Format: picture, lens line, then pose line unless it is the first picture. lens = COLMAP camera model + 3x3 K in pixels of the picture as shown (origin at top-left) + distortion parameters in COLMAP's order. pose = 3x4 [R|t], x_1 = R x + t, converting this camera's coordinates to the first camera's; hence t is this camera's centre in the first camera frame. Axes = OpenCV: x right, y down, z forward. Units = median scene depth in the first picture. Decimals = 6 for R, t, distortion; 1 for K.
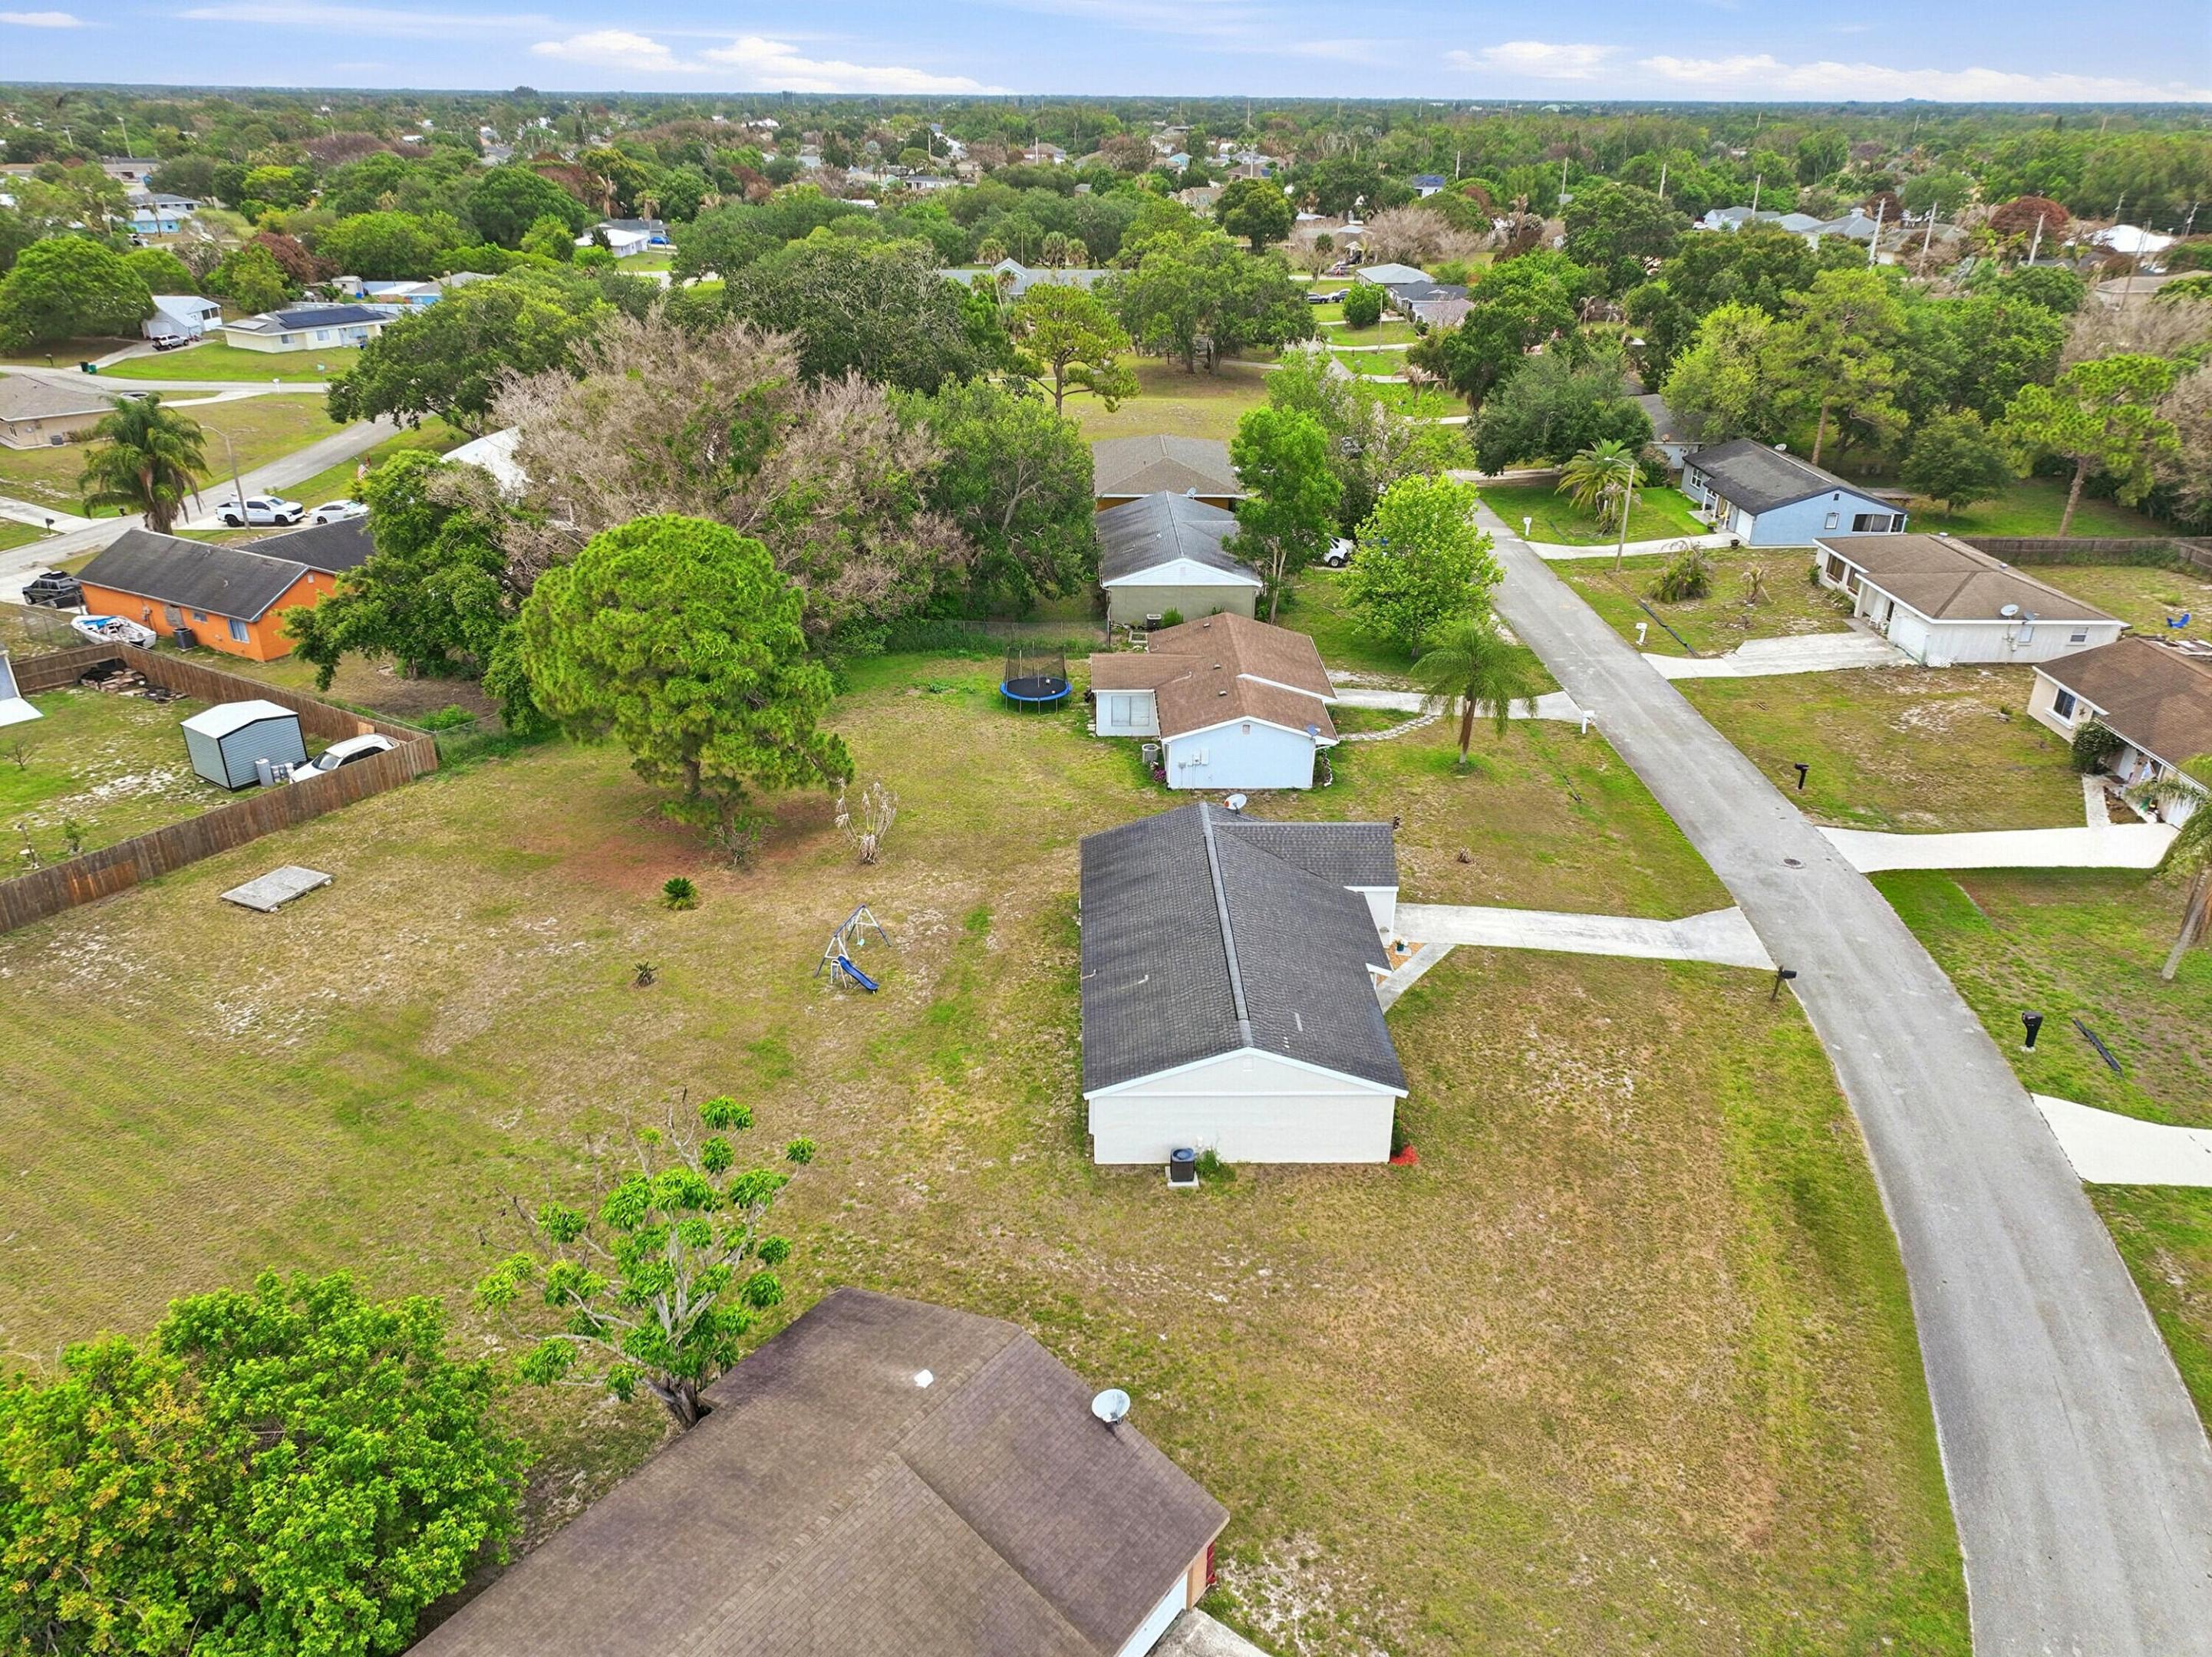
lens RADIAL K [[1550.7, 0, 1106.0], [0, 1550.7, 828.5], [0, 0, 1]] dist [0.005317, 0.006848]
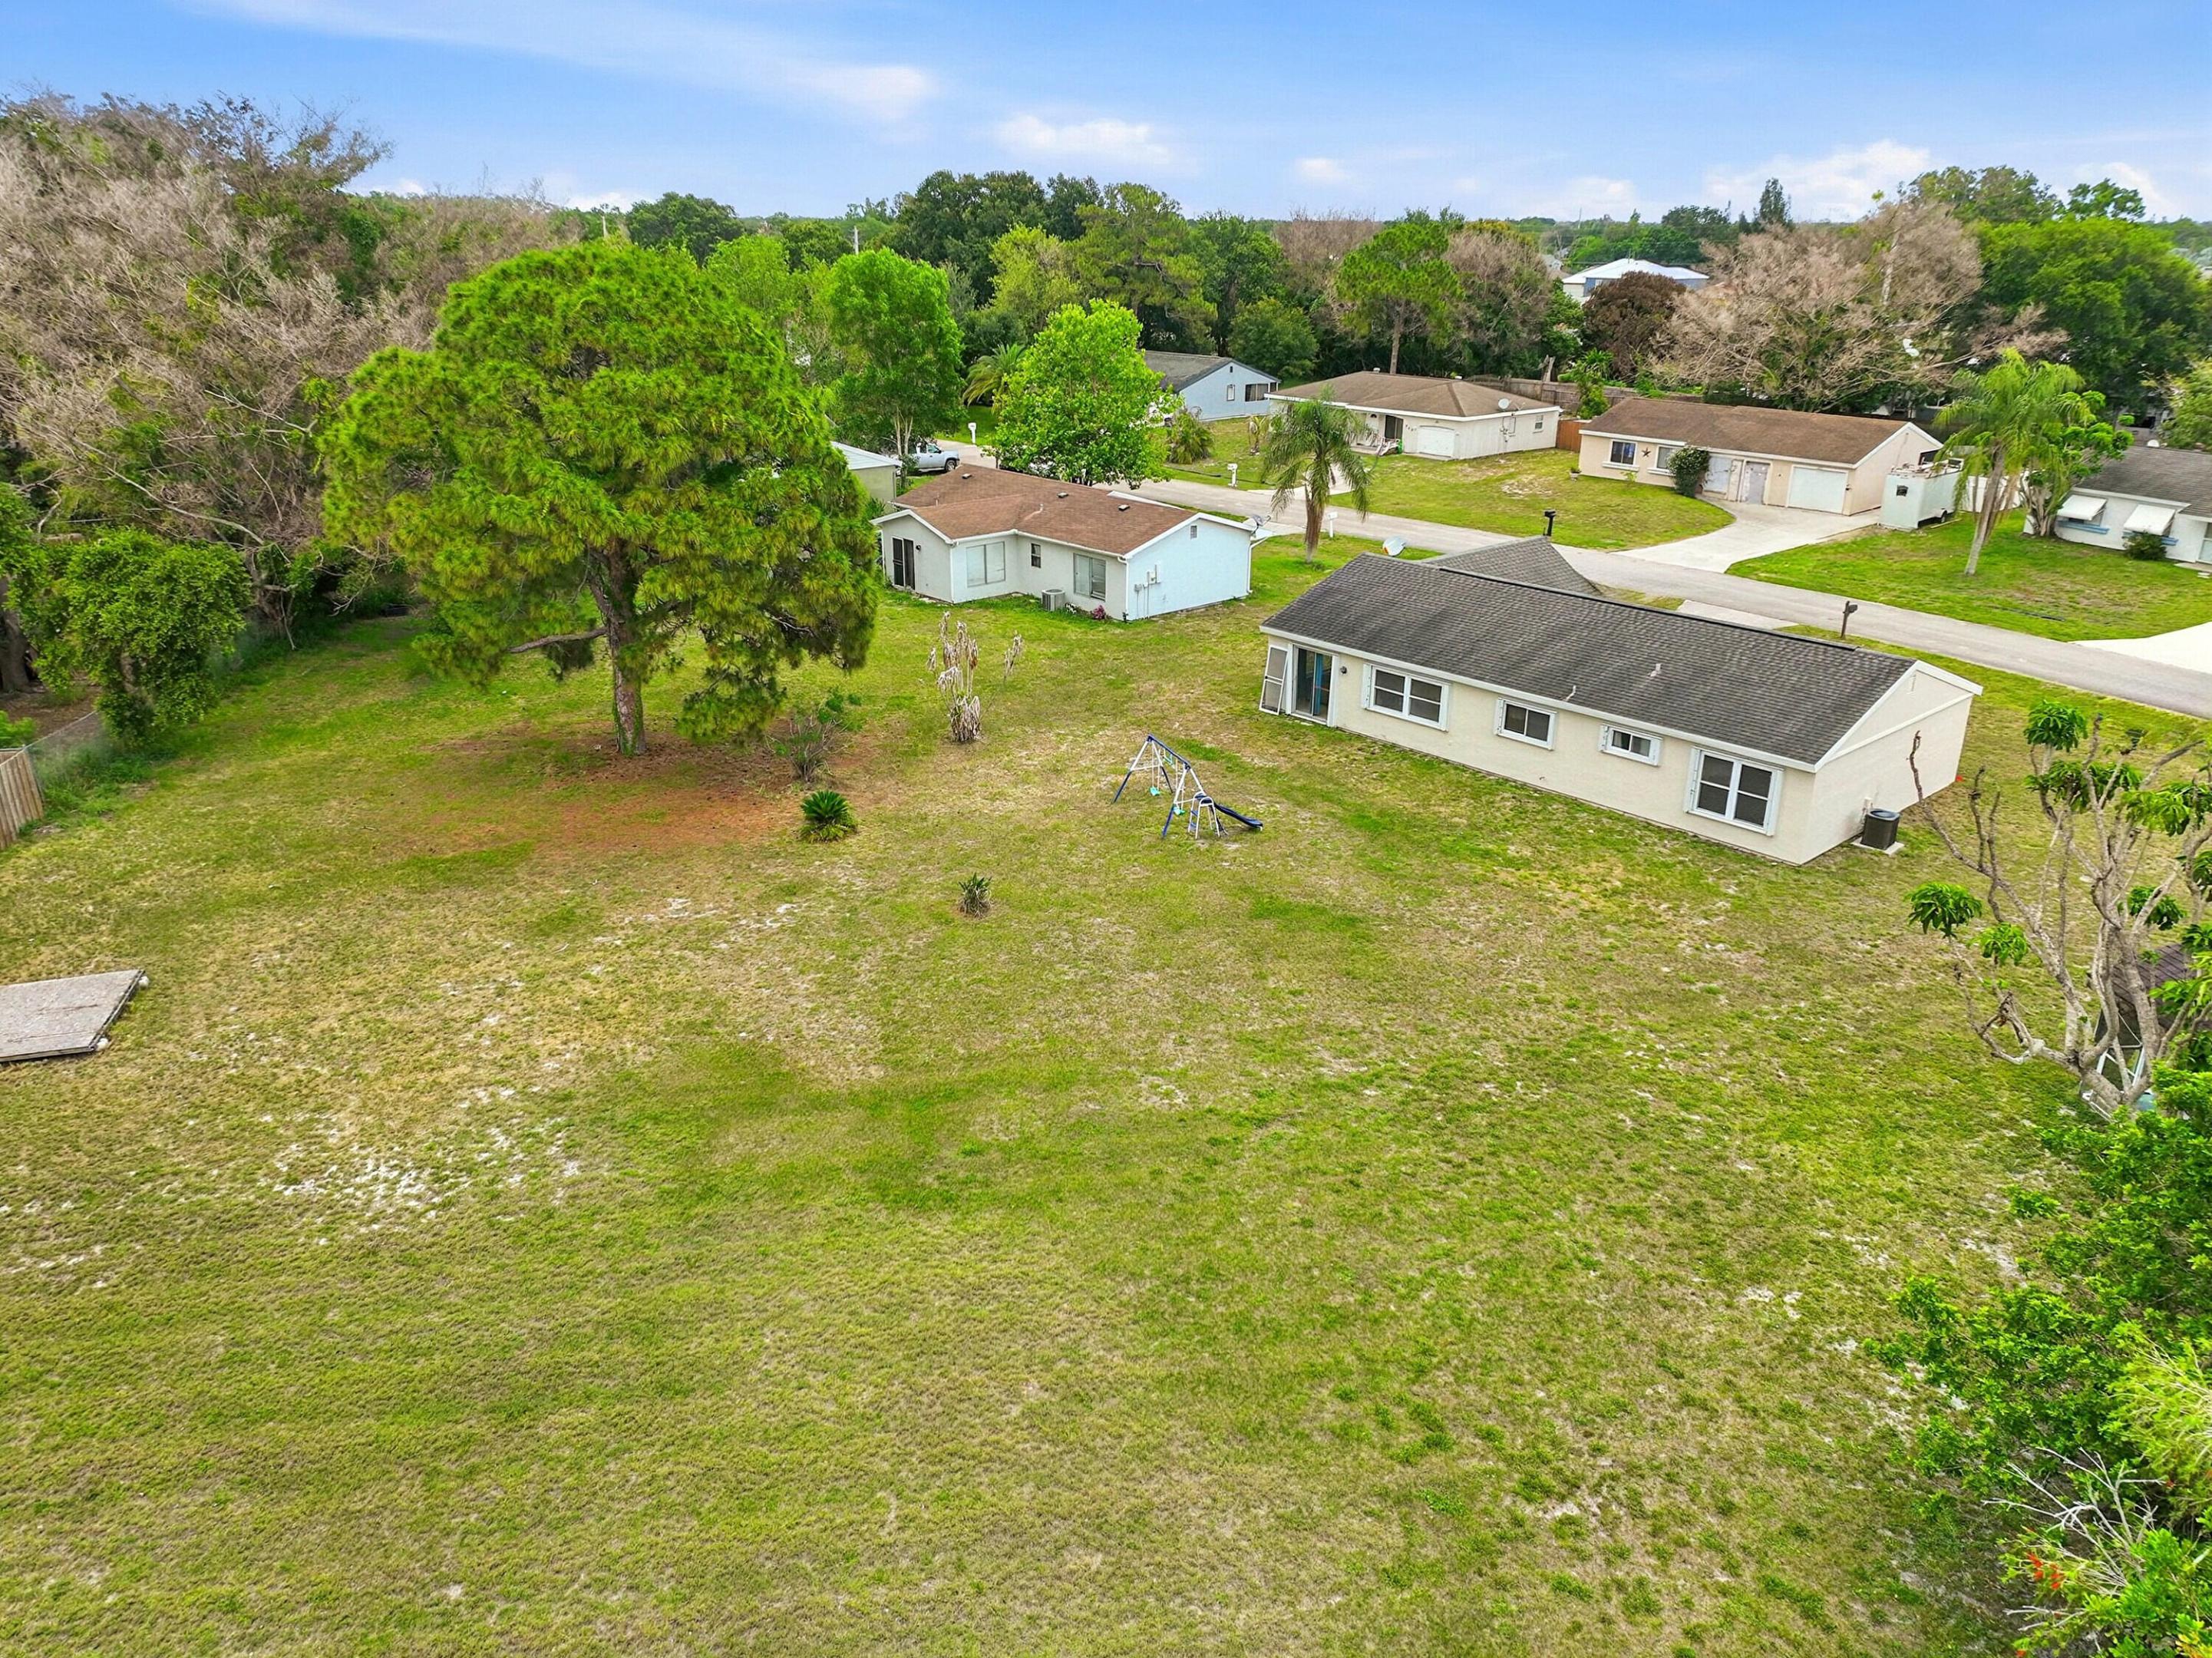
lens RADIAL K [[1550.9, 0, 1106.0], [0, 1550.9, 829.0], [0, 0, 1]] dist [0.005317, 0.006848]
pose [[0.756611, -0.239565, 0.608398, -0.579026], [0.278027, 0.960031, 0.032268, 0.058959], [-0.591811, 0.144737, 0.792976, 0.450004]]
